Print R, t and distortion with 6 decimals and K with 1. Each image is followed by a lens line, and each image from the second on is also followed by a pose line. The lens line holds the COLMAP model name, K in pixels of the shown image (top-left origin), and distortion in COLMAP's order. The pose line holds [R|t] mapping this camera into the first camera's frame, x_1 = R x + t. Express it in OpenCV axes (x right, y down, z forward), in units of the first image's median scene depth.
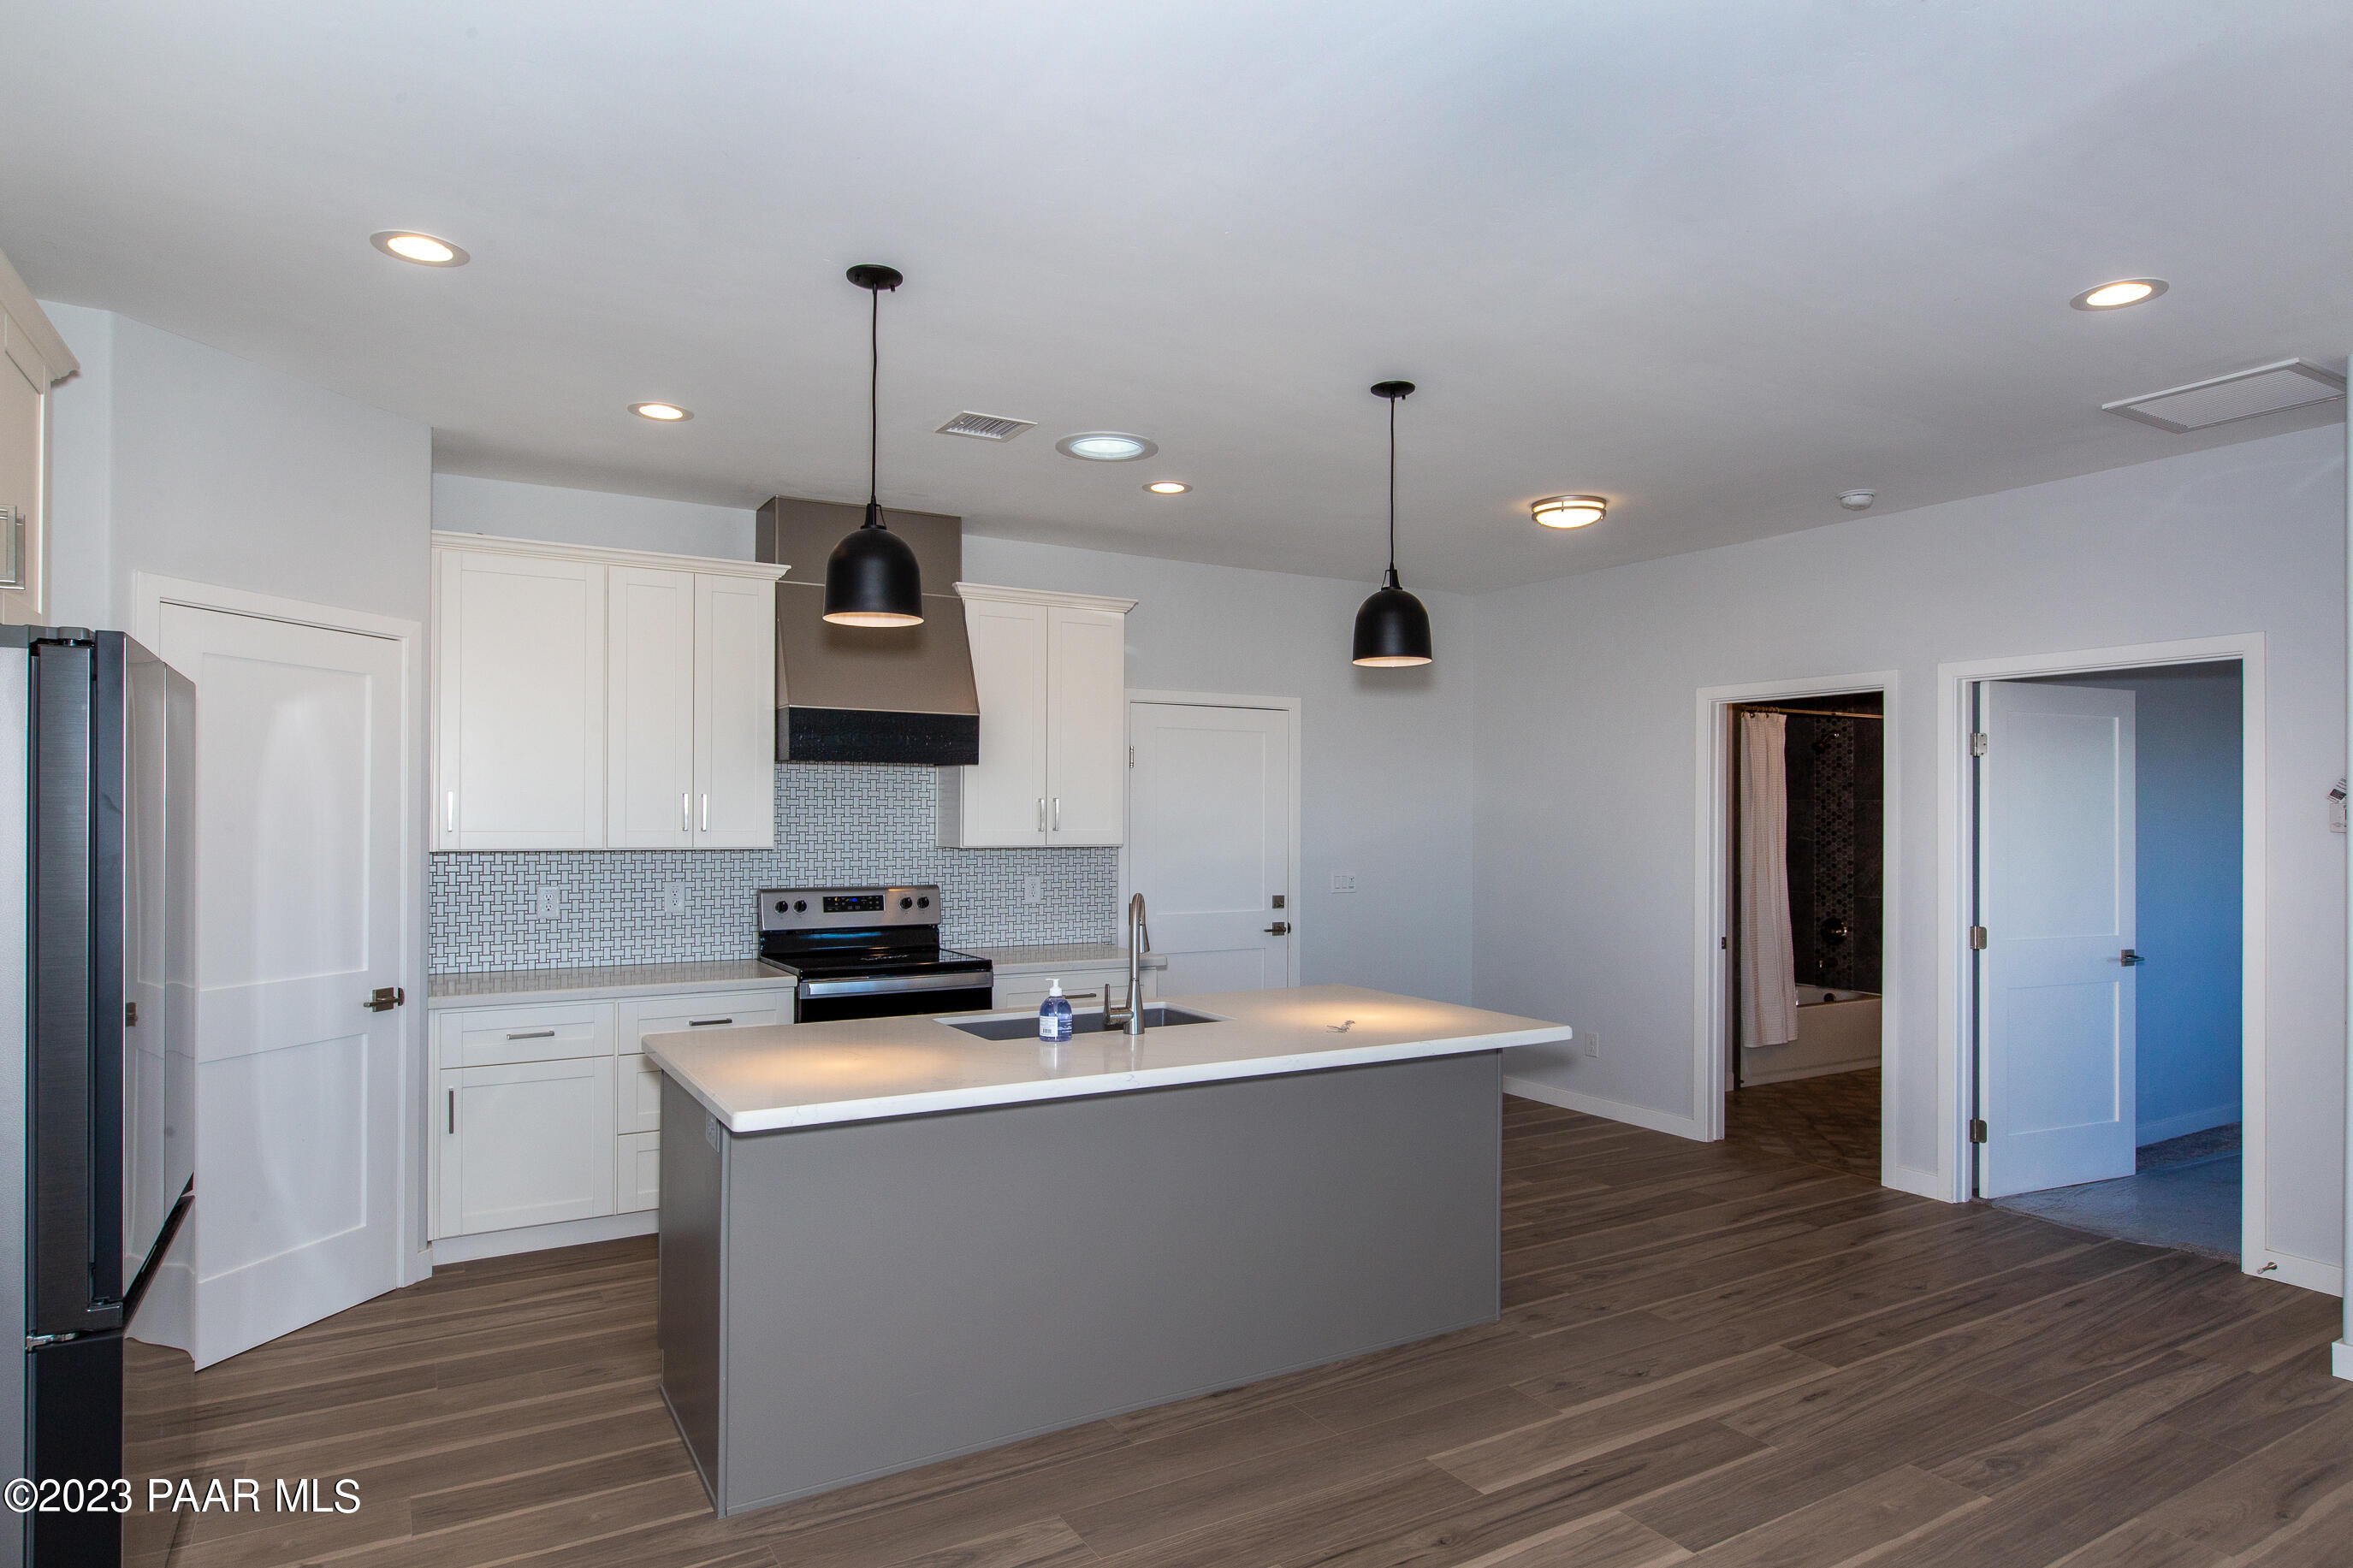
lens RADIAL K [[1281.6, 0, 1117.6], [0, 1281.6, 822.8], [0, 0, 1]] dist [-0.007459, 0.000890]
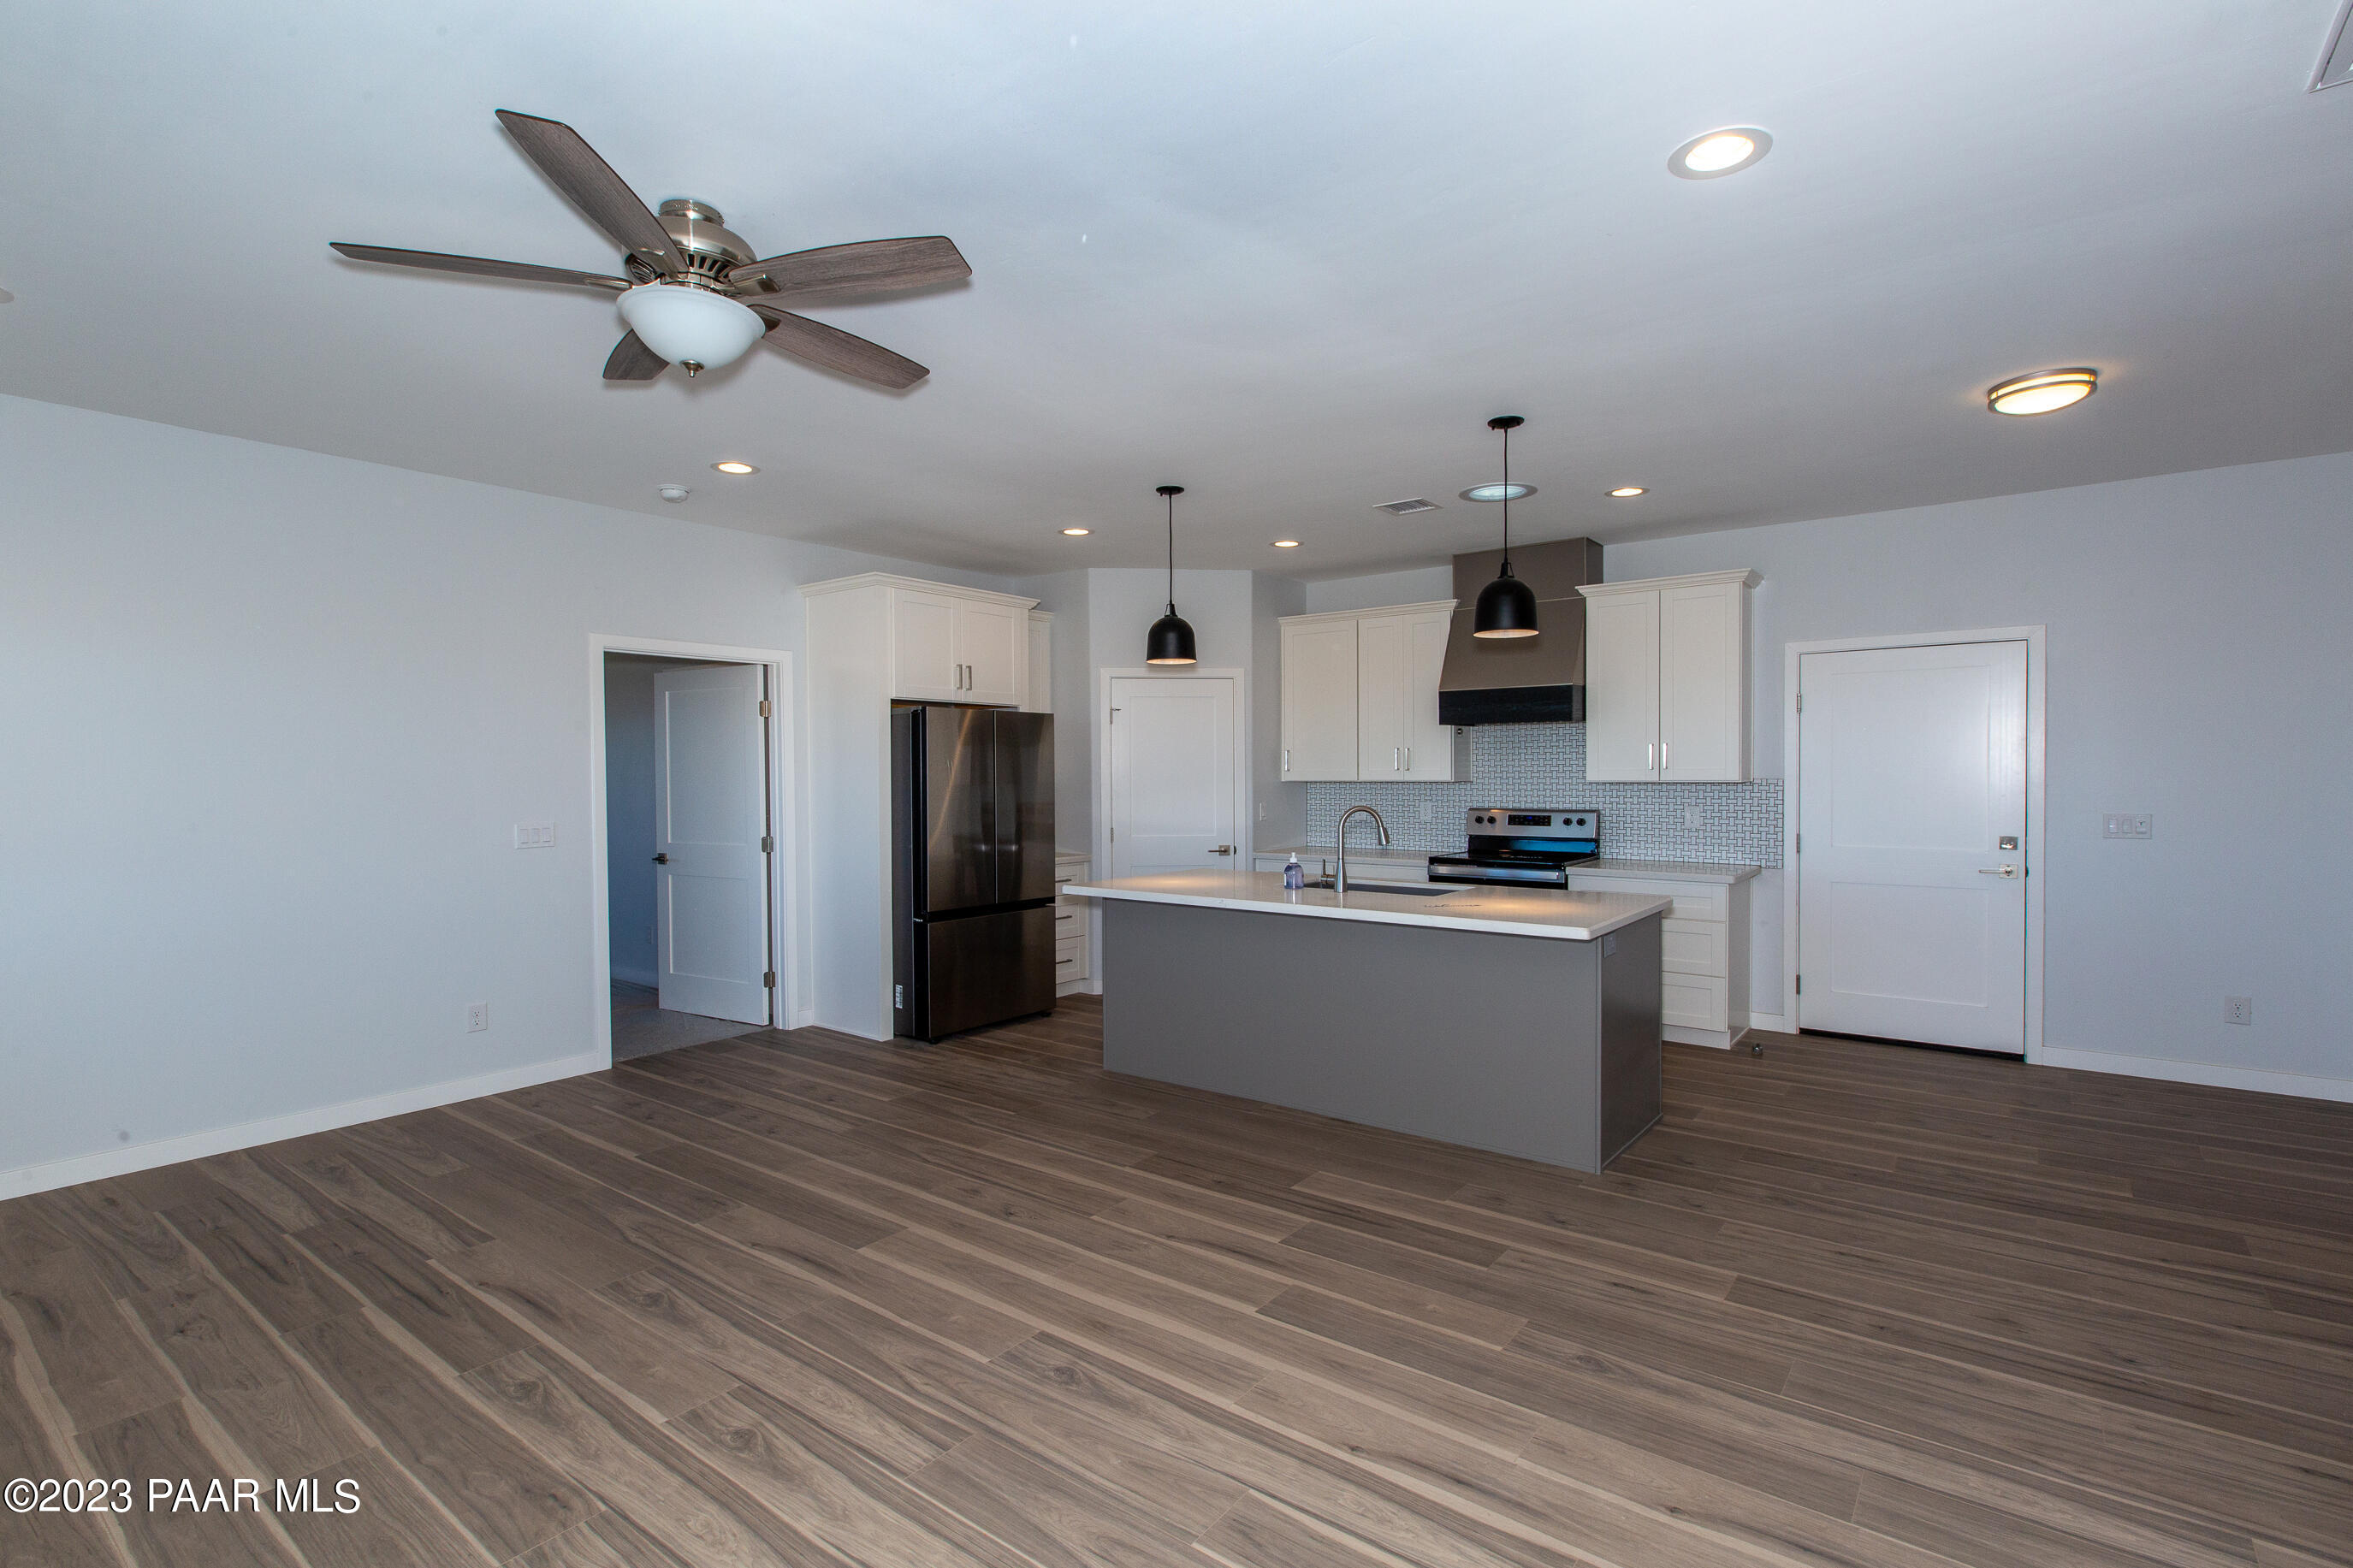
lens RADIAL K [[928.1, 0, 1170.8], [0, 928.1, 793.1], [0, 0, 1]] dist [0.000976, 0.000305]
pose [[0.457128, 0.013557, -0.889298, 0.692461], [0.006576, 0.999805, 0.018622, 0.012874], [0.889377, -0.014361, 0.456949, 0.205063]]
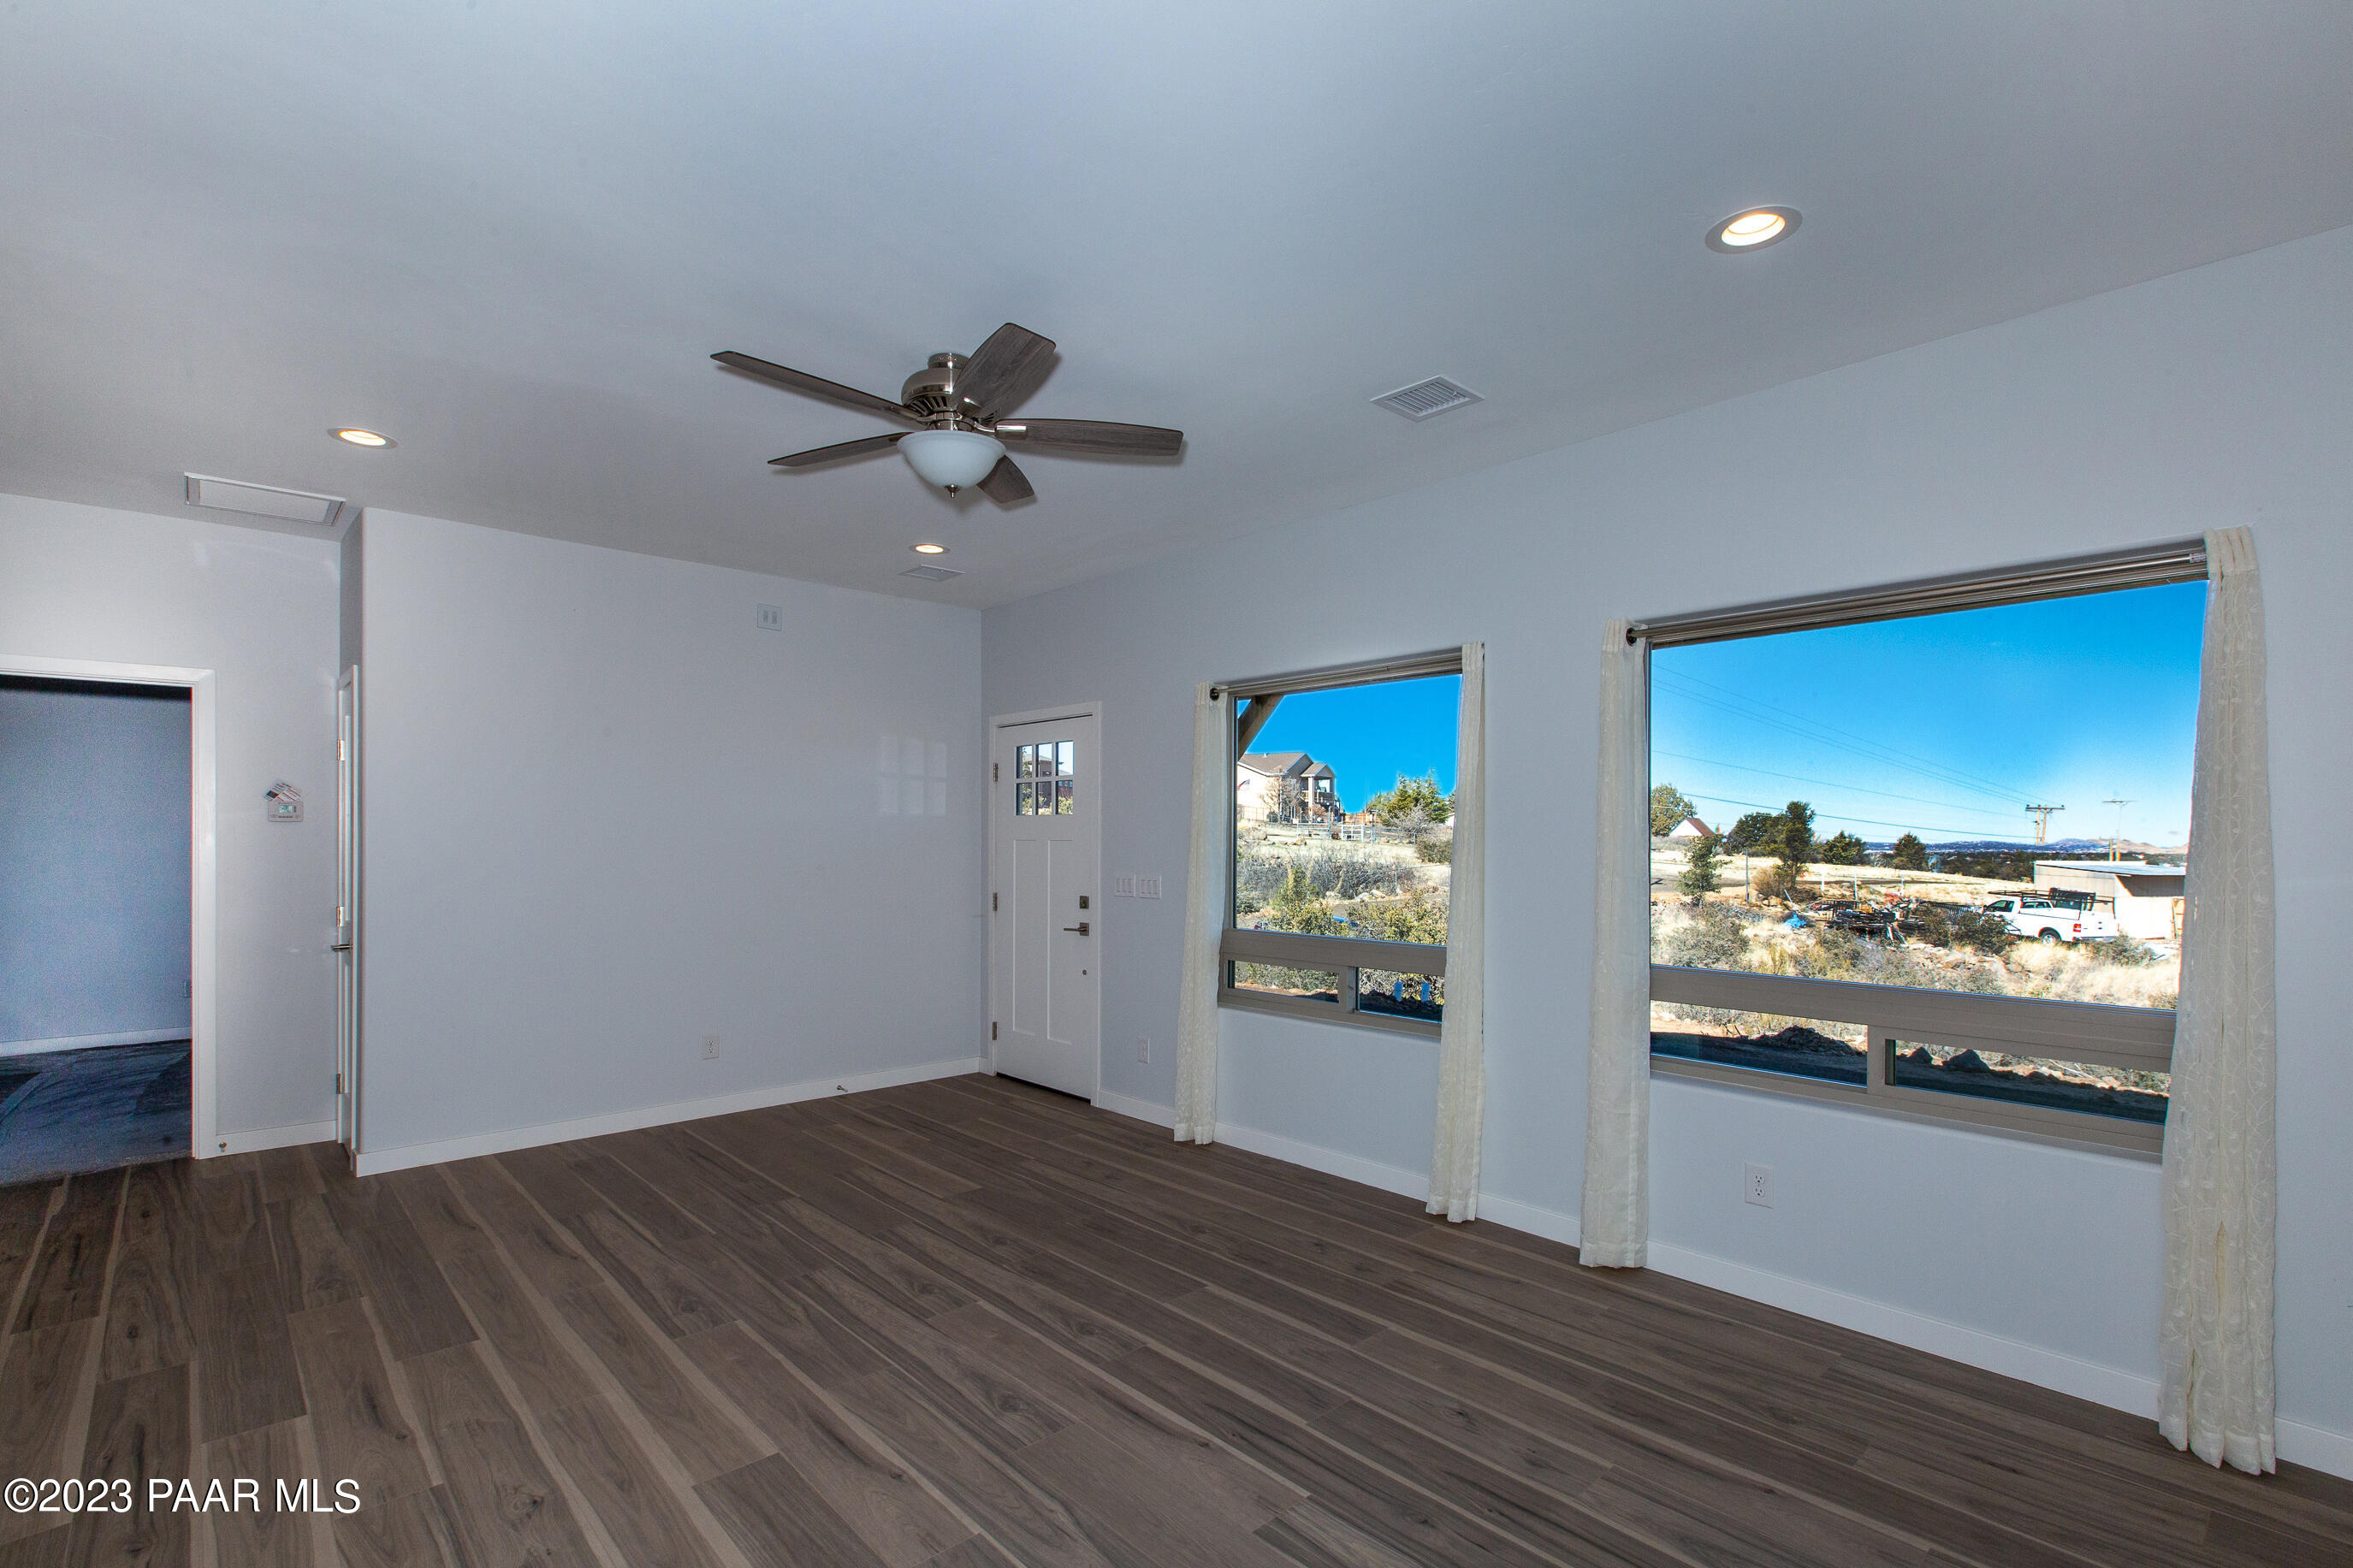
lens RADIAL K [[1160.6, 0, 1154.5], [0, 1160.6, 791.9], [0, 0, 1]] dist [-0.001302, -0.000465]
pose [[-0.204219, 0.034623, 0.978313, -0.406235], [-0.001531, 0.999362, -0.035688, 0.012964], [-0.978924, -0.008786, -0.204035, 0.229564]]
